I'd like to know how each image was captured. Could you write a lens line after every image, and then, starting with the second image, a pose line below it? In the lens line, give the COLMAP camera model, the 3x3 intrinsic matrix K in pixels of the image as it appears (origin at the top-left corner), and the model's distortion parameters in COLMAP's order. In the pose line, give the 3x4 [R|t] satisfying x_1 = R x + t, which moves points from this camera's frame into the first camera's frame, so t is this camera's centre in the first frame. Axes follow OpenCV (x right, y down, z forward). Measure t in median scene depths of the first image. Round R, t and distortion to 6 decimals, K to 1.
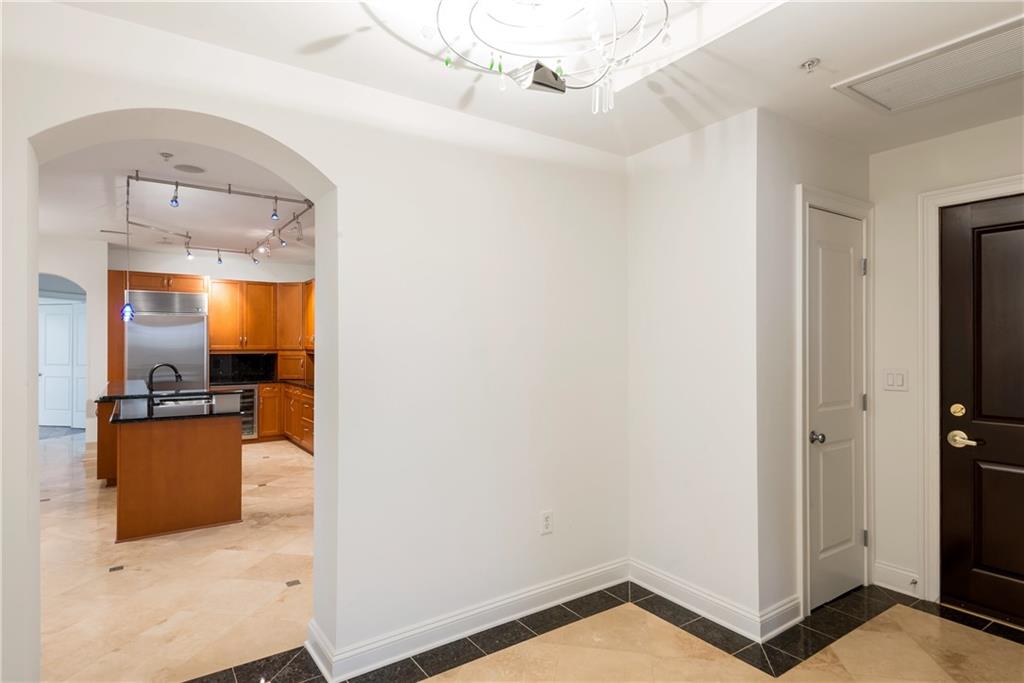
lens RADIAL K [[551.3, 0, 530.3], [0, 551.3, 344.6], [0, 0, 1]] dist [0.012947, -0.006127]
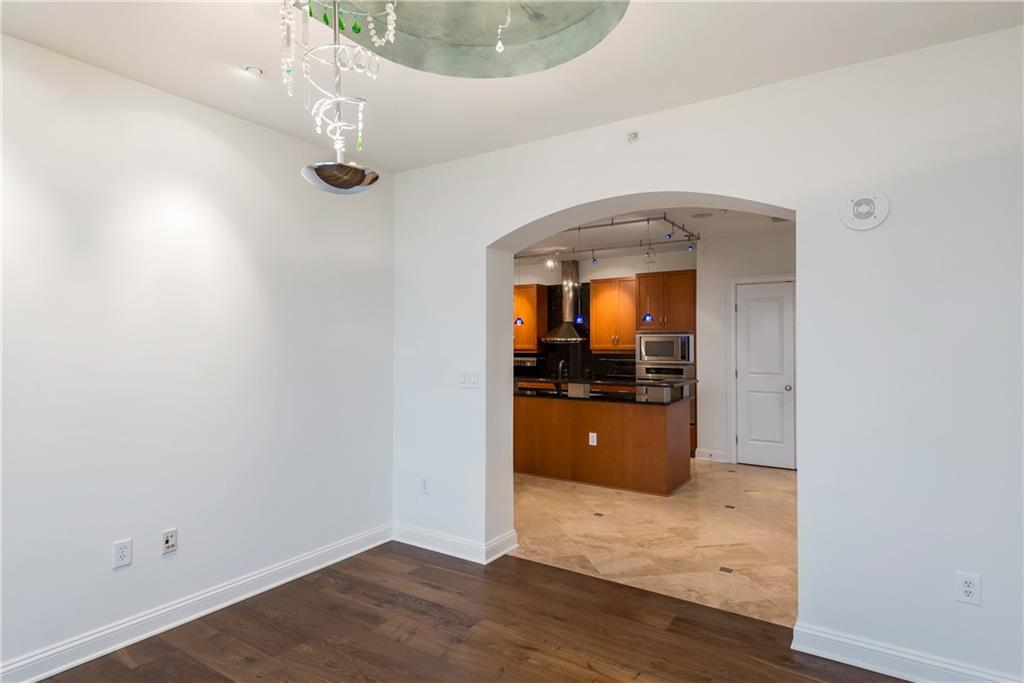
lens RADIAL K [[551.3, 0, 513.7], [0, 551.3, 336.7], [0, 0, 1]] dist [0.012947, -0.006127]
pose [[0.933691, 0.010100, 0.357938, -0.862982], [-0.005100, 0.999876, -0.014911, 0.001839], [-0.358044, 0.012097, 0.933626, -0.045612]]
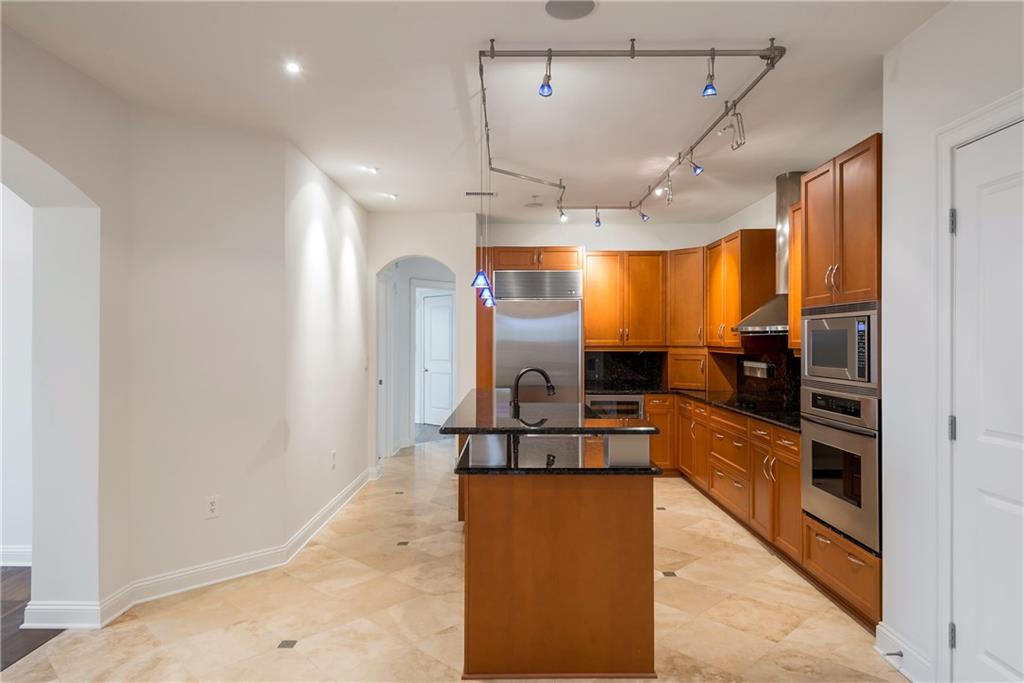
lens RADIAL K [[622.2, 0, 512.1], [0, 622.2, 343.3], [0, 0, 1]] dist [0.007586, -0.003599]
pose [[0.812138, 0.002926, -0.583458, -0.180361], [0.001432, 0.999974, 0.007008, -0.000188], [0.583463, -0.006527, 0.812113, 0.278597]]
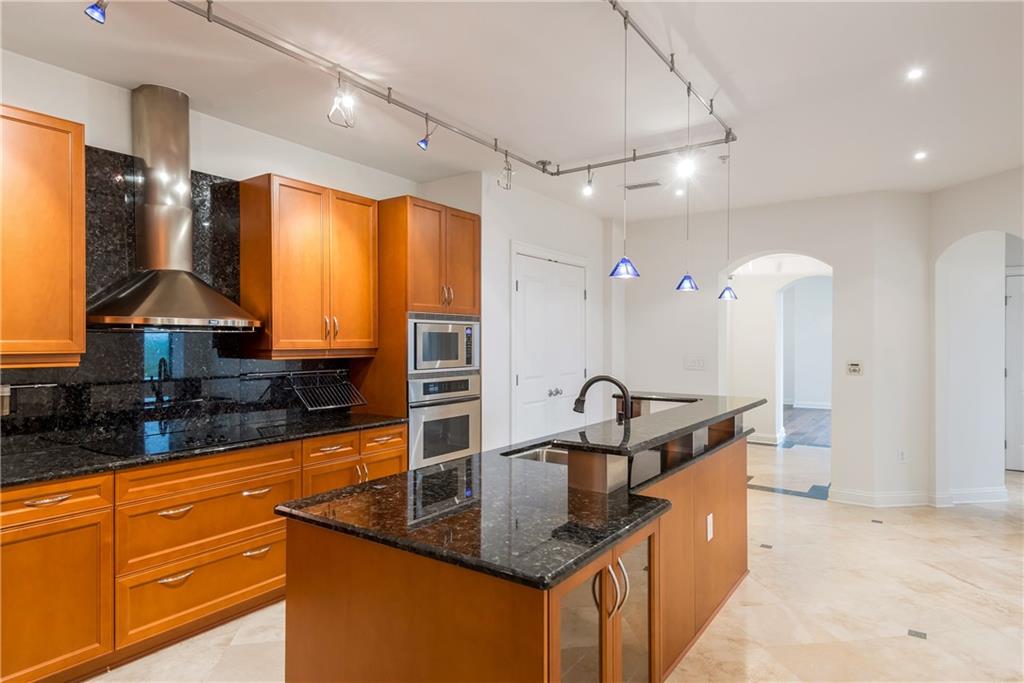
lens RADIAL K [[584.4, 0, 512.2], [0, 584.4, 342.9], [0, 0, 1]] dist [0.015600, -0.002567]
pose [[-0.328388, -0.004063, 0.944534, -0.823541], [-0.002990, 0.999990, 0.003262, 0.001959], [-0.944538, -0.001753, -0.328396, 0.912973]]
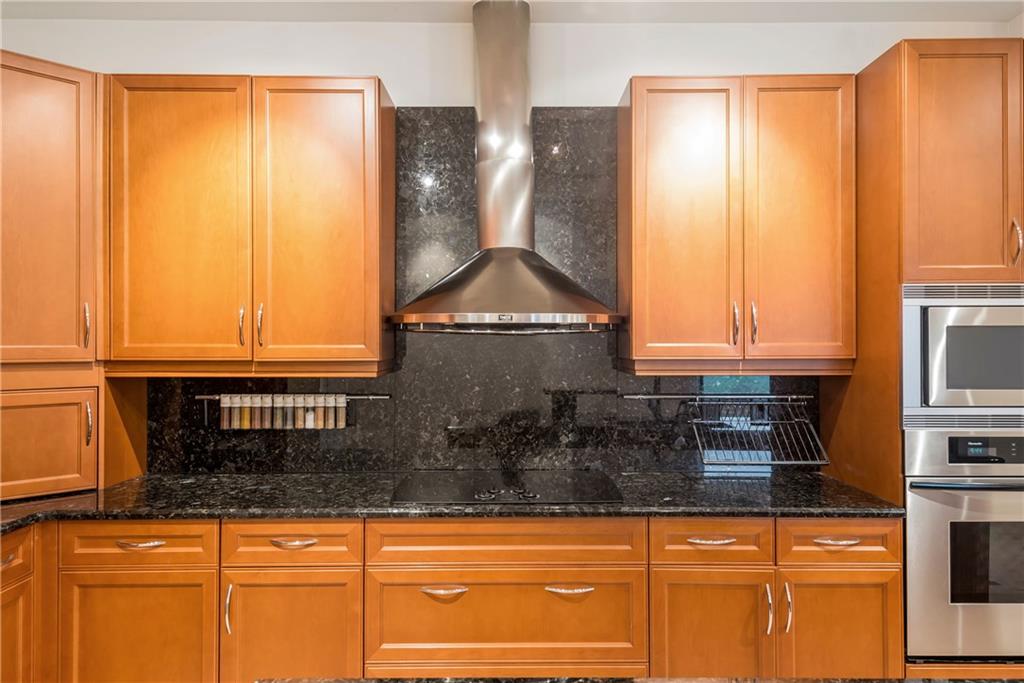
lens RADIAL K [[680.9, 0, 516.3], [0, 680.9, 336.8], [0, 0, 1]] dist [0.026574, 0.000500]
pose [[0.580811, 0.008057, 0.813998, -0.627678], [-0.000755, 0.999956, -0.009359, 0.001501], [-0.814038, 0.004821, 0.580792, 0.790344]]
